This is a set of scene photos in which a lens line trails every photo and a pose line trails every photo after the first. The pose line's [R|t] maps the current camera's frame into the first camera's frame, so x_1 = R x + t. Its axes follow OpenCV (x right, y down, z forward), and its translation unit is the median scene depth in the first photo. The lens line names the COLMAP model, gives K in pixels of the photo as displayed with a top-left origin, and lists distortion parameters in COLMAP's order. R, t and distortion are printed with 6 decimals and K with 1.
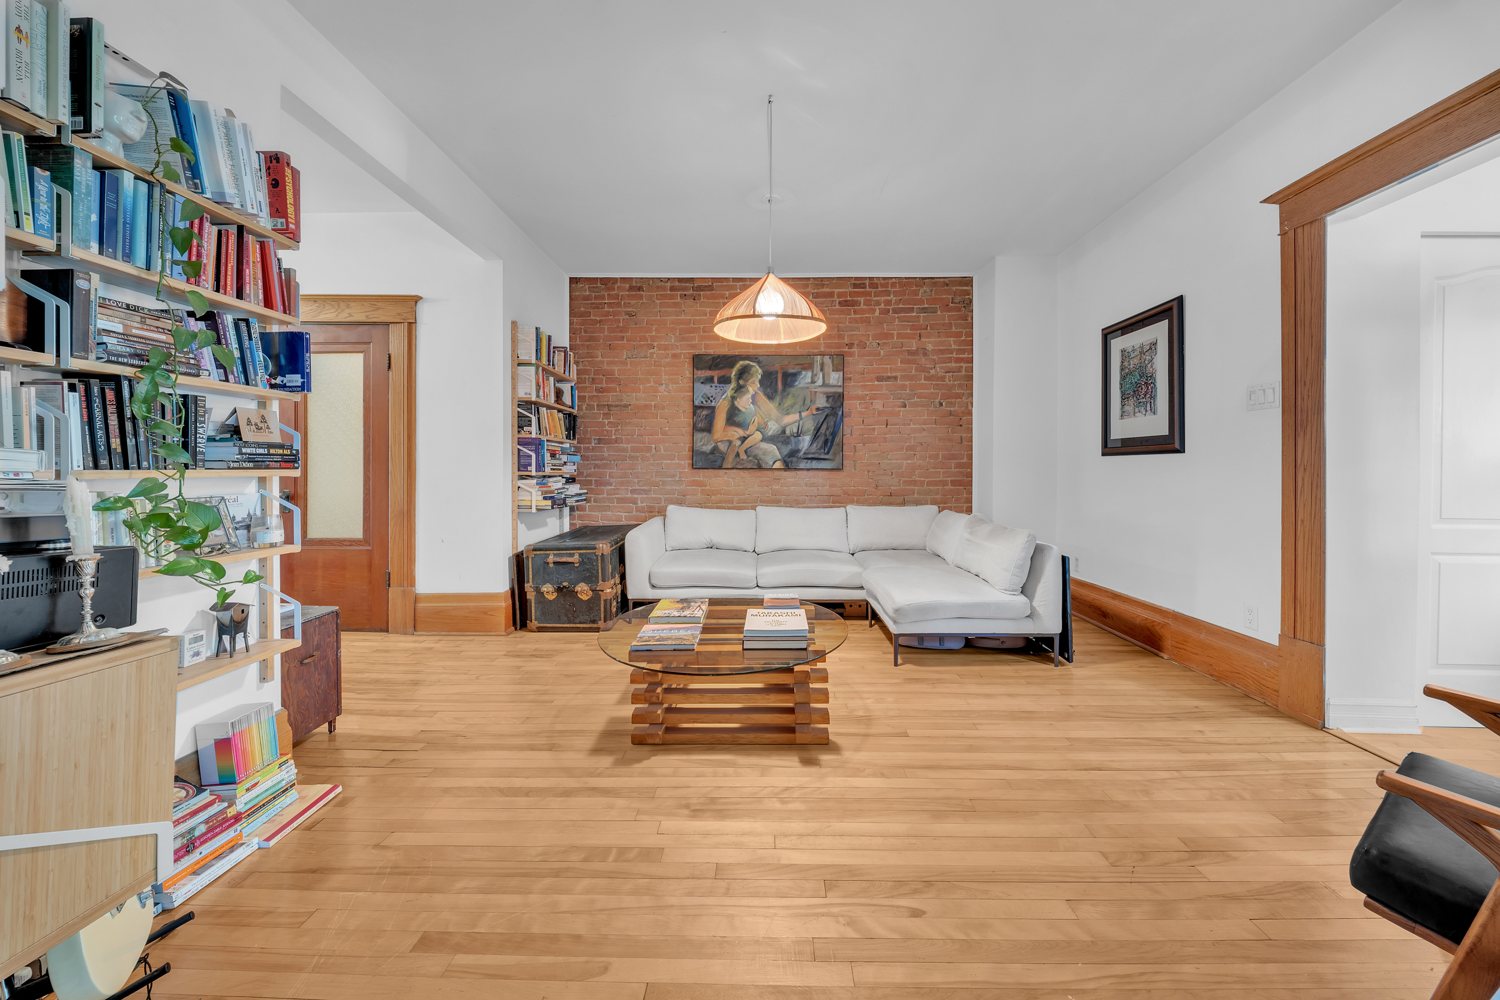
lens RADIAL K [[531.1, 0, 753.1], [0, 531.1, 470.3], [0, 0, 1]] dist [-0.000091, -0.000025]
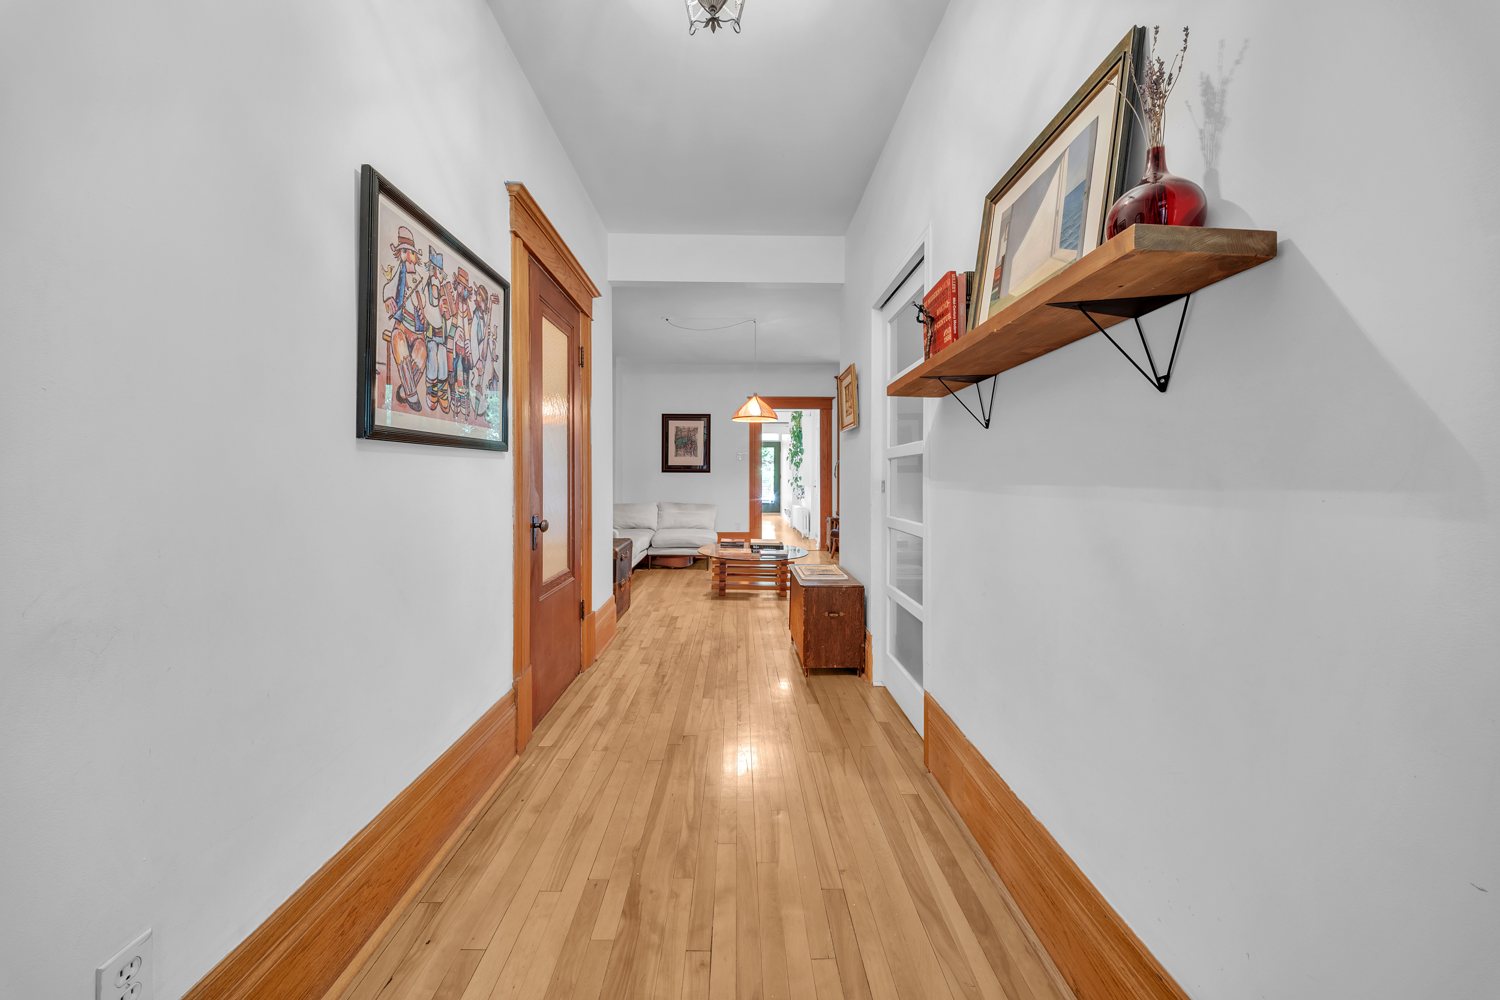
lens RADIAL K [[536.5, 0, 742.8], [0, 536.5, 496.6], [0, 0, 1]] dist [-0.000488, -0.000145]
pose [[-0.039252, -0.031187, 0.998743, -1.753871], [-0.001168, 0.999514, 0.031165, 0.004334], [-0.999229, 0.000057, -0.039269, 0.849703]]
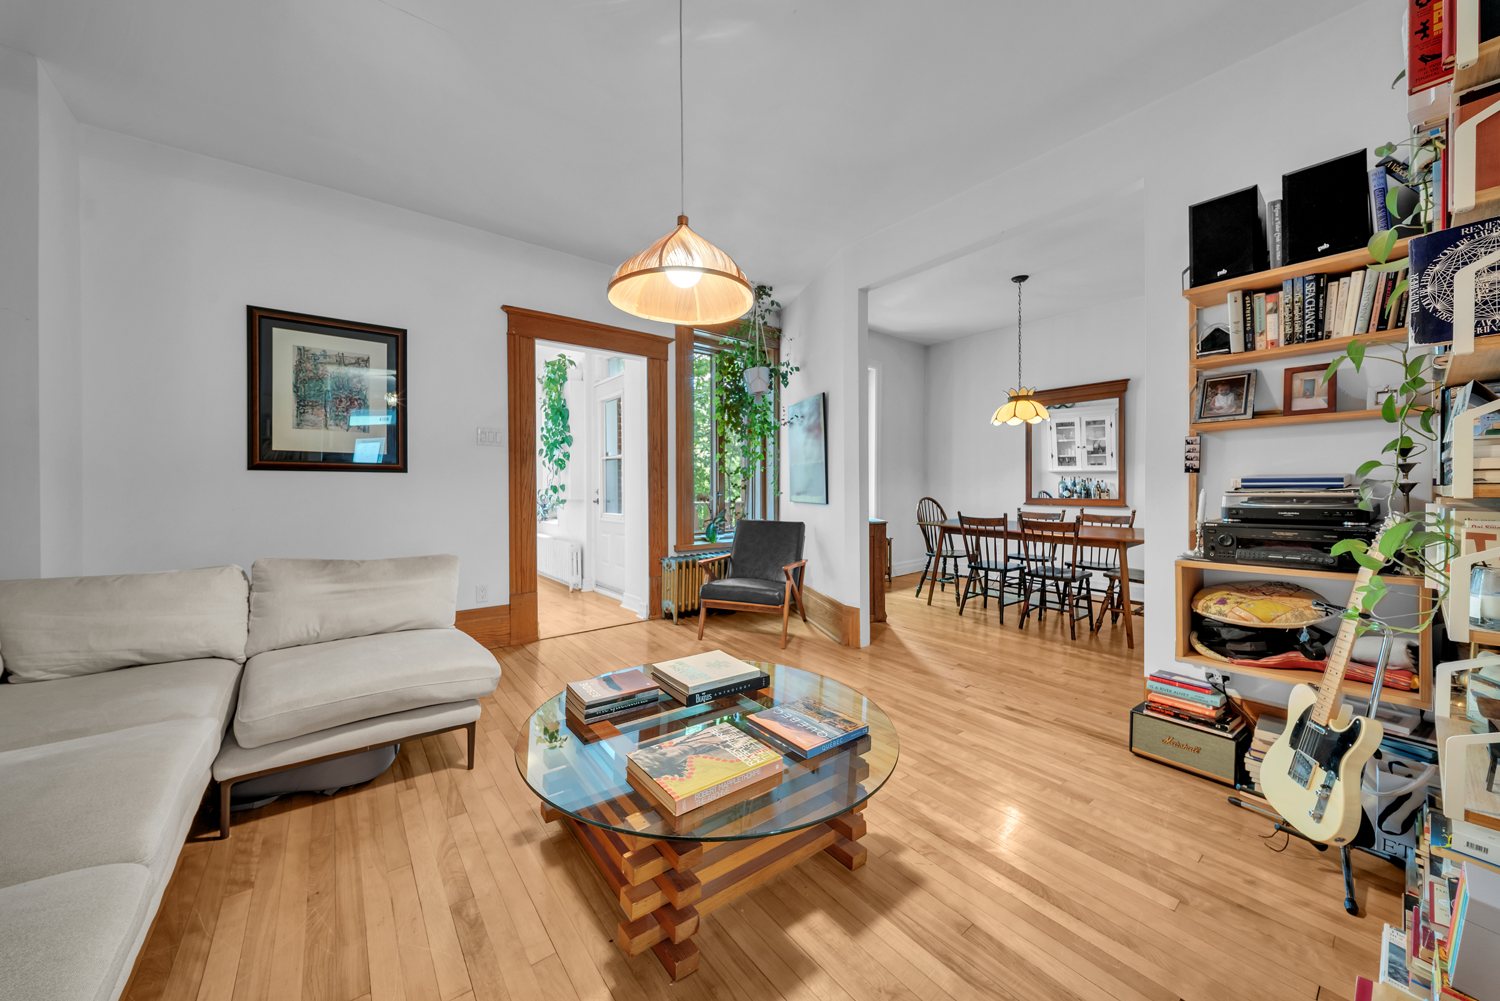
lens RADIAL K [[536.5, 0, 742.8], [0, 536.5, 497.1], [0, 0, 1]] dist [-0.000488, -0.000145]
pose [[-0.633374, -0.004790, 0.773831, -0.455152], [0.006630, 0.999911, 0.011616, 0.009685], [-0.773818, 0.012487, -0.633285, 1.055699]]
